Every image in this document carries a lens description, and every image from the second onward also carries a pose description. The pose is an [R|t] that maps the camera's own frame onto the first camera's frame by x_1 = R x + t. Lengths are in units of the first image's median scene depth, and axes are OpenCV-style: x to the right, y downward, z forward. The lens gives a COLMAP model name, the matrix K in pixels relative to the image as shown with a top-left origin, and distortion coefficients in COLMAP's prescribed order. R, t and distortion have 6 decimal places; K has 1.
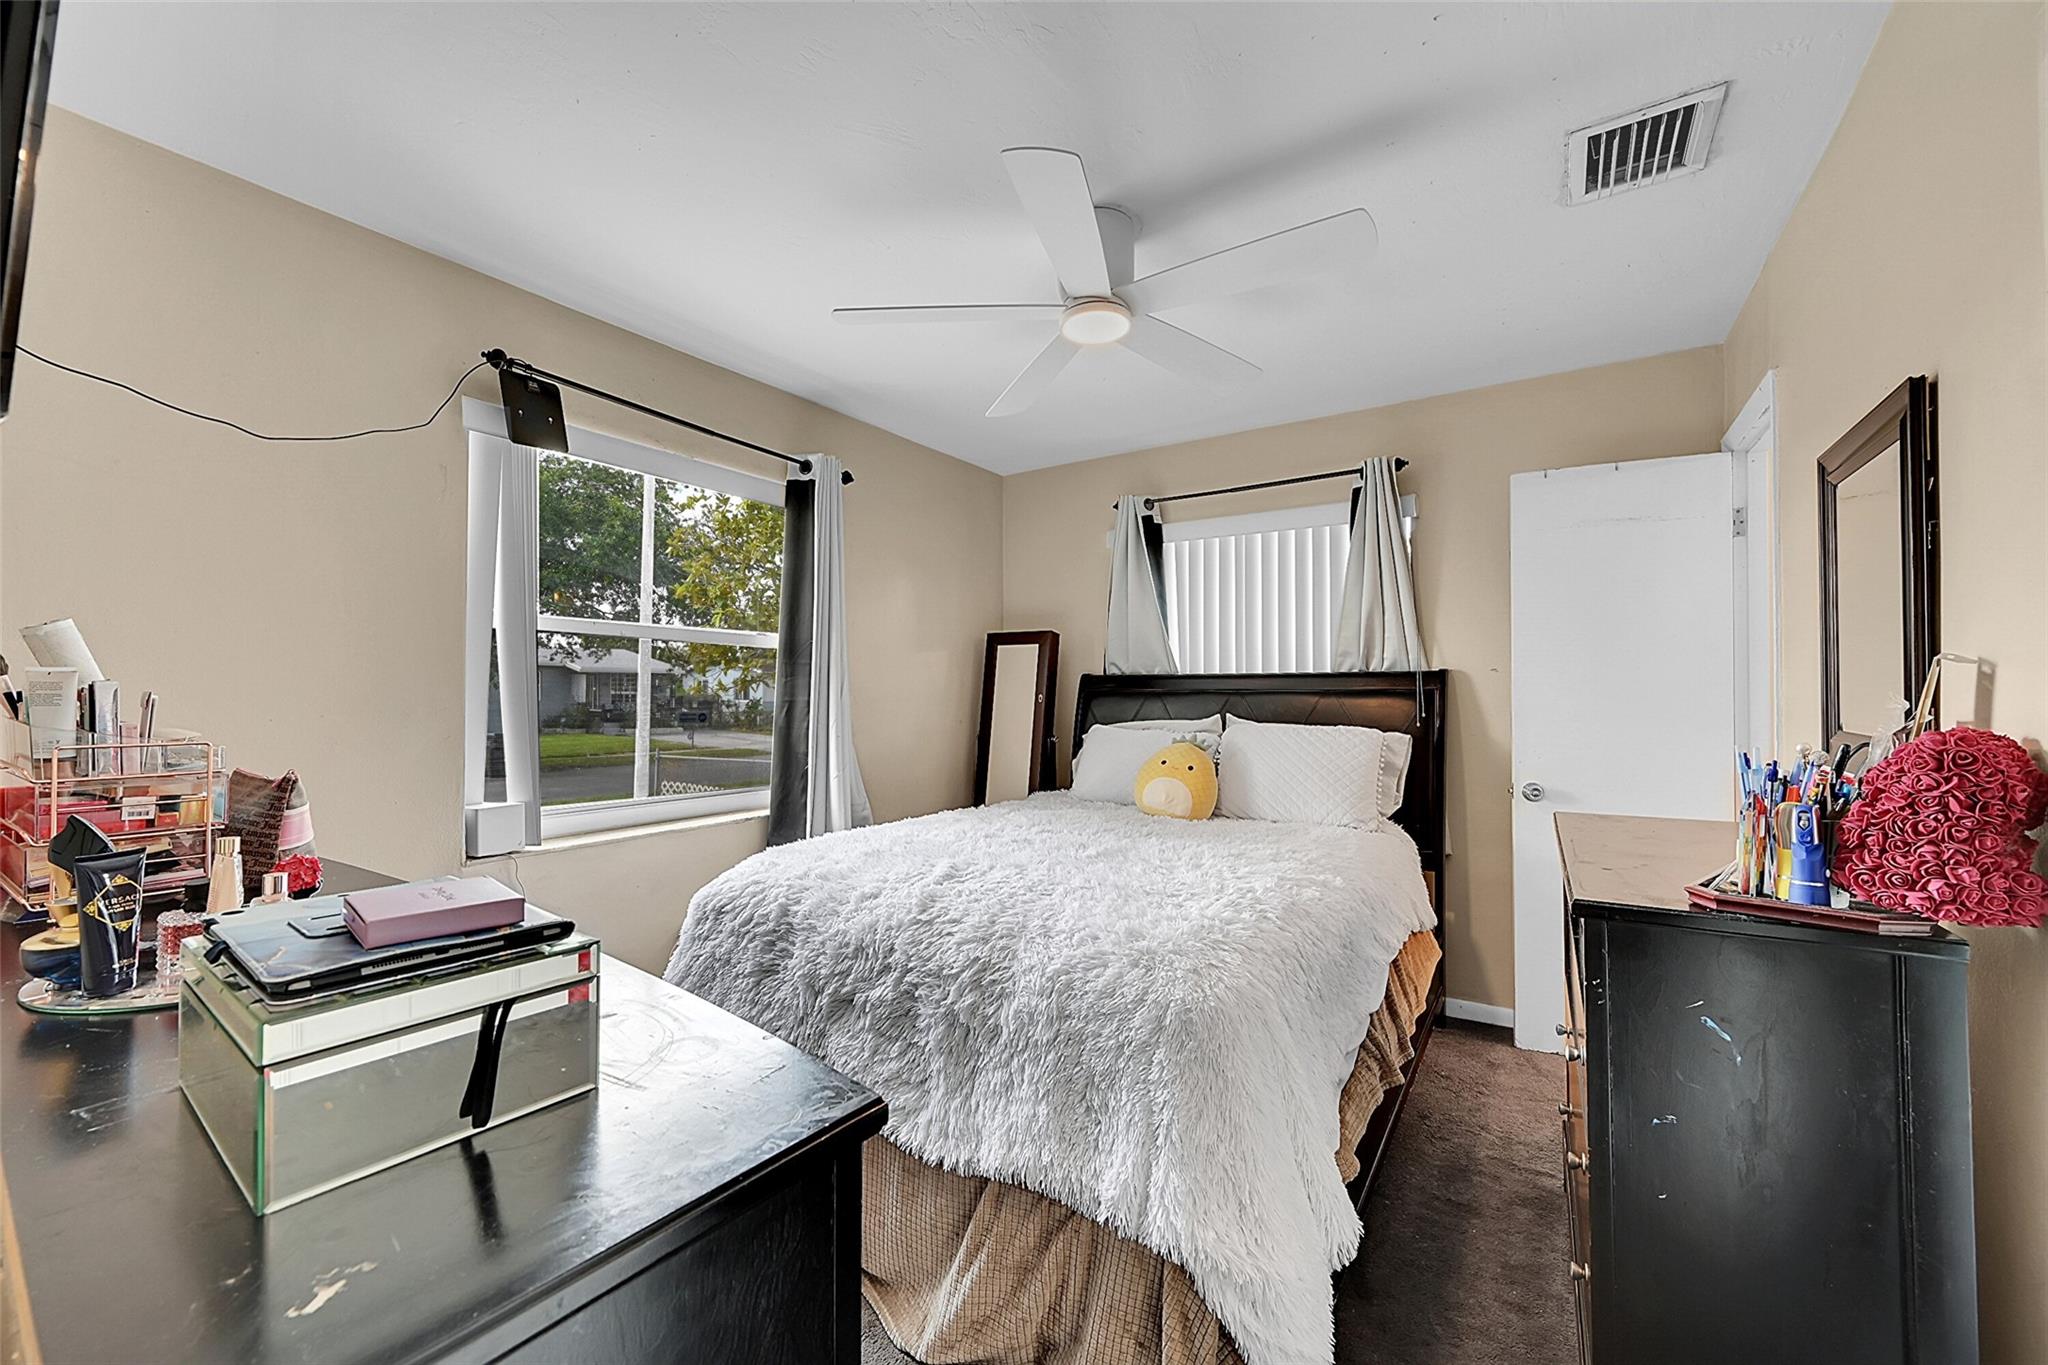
lens RADIAL K [[803.6, 0, 1020.2], [0, 803.6, 682.0], [0, 0, 1]] dist [-0.002498, 0.000112]
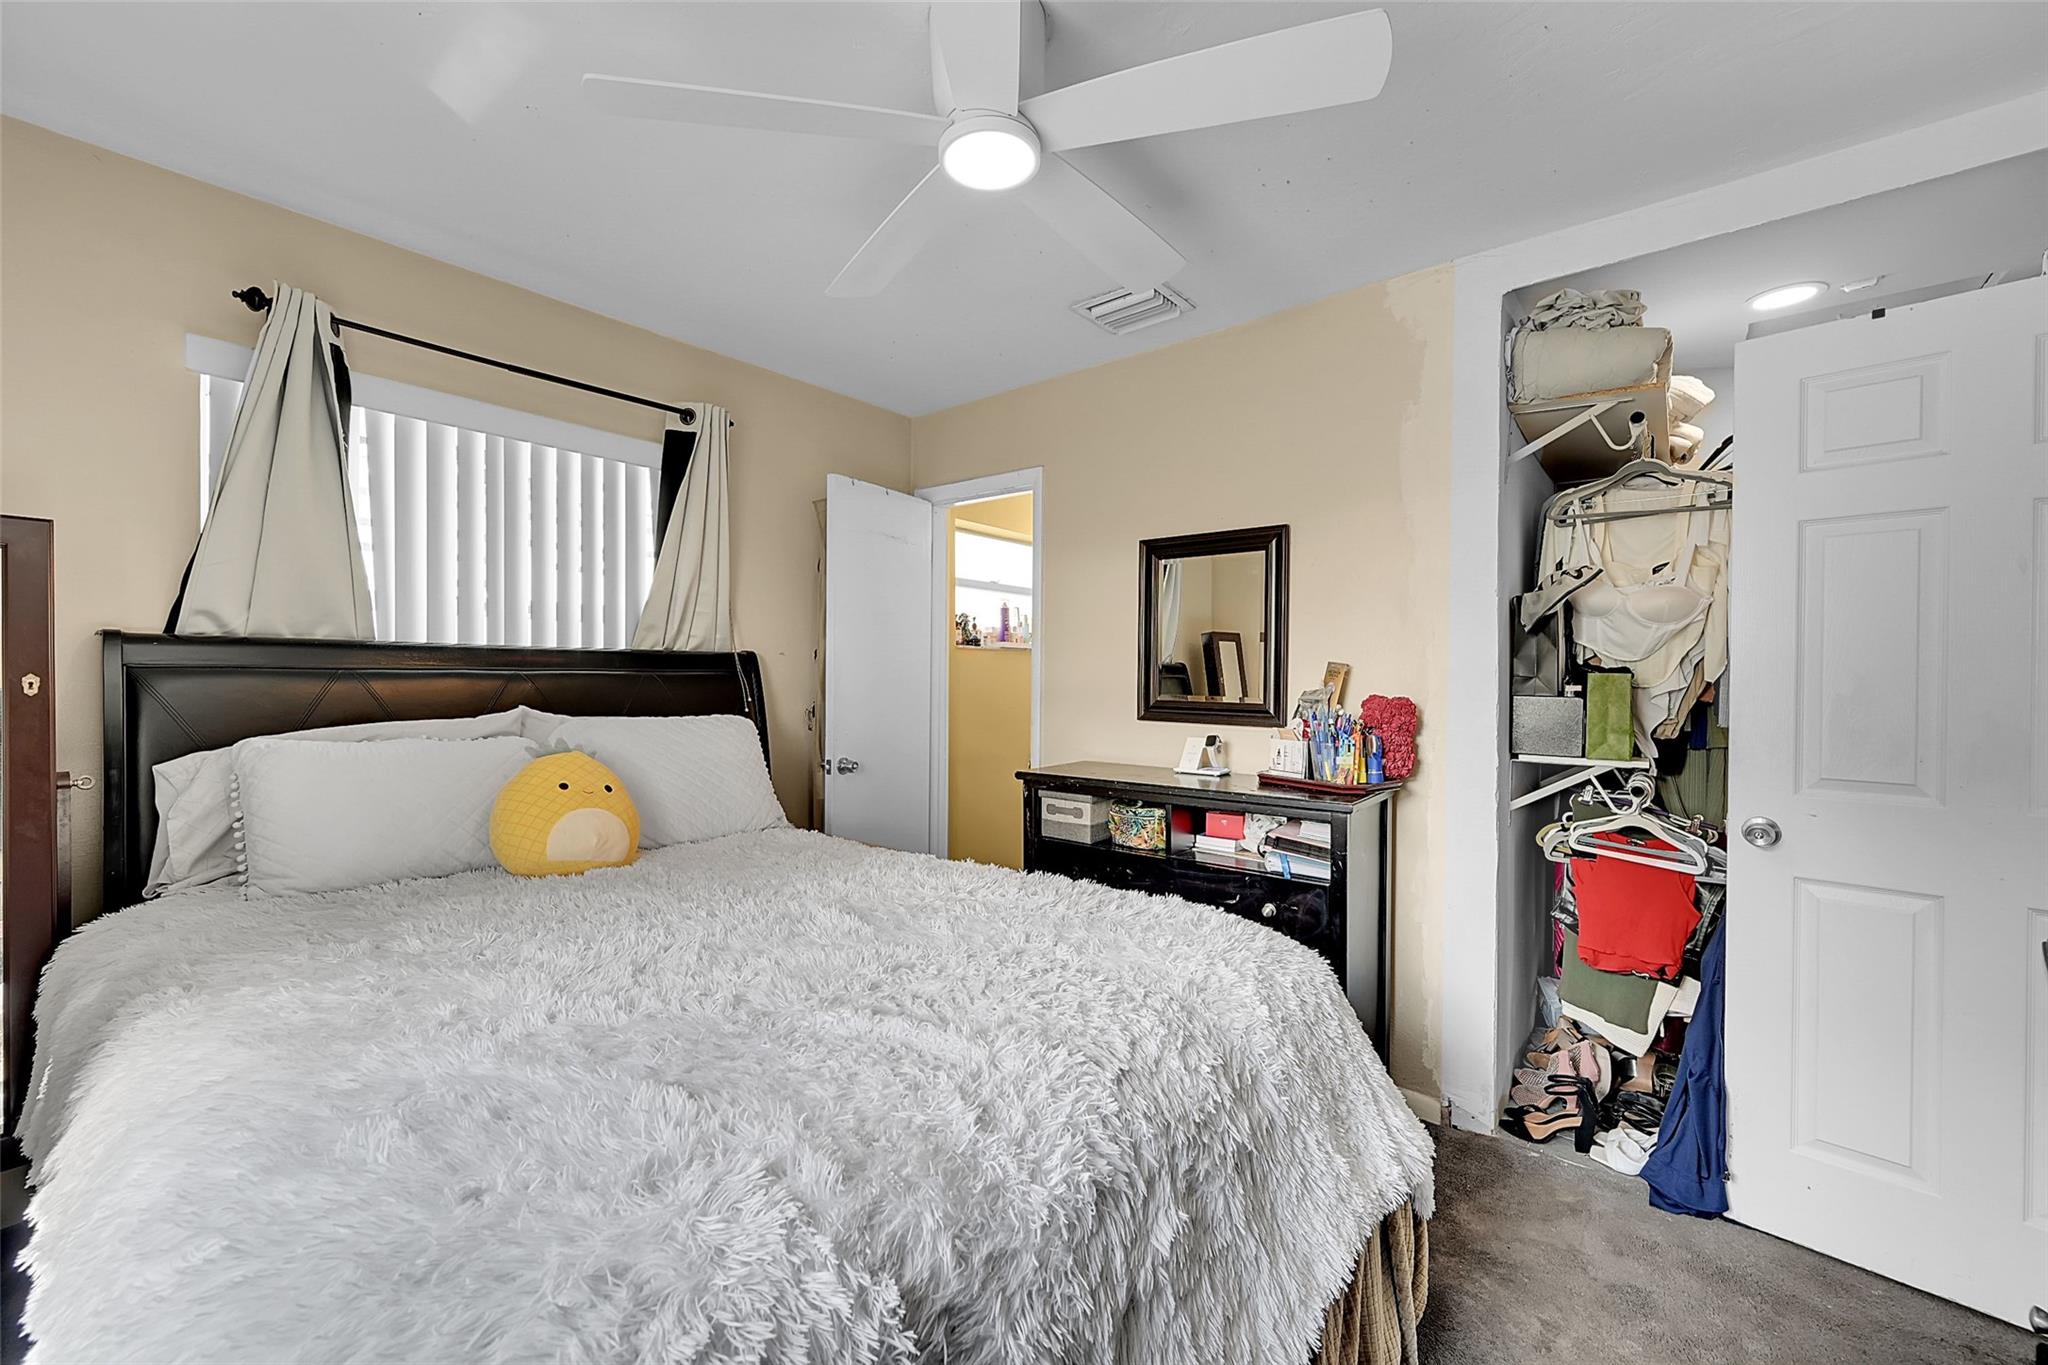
lens RADIAL K [[803.6, 0, 1020.2], [0, 803.6, 682.0], [0, 0, 1]] dist [-0.002498, 0.000112]
pose [[0.111223, -0.002203, 0.993793, -0.365566], [-0.021331, 0.999762, 0.004604, 0.008621], [-0.993567, -0.021711, 0.111149, 0.530024]]
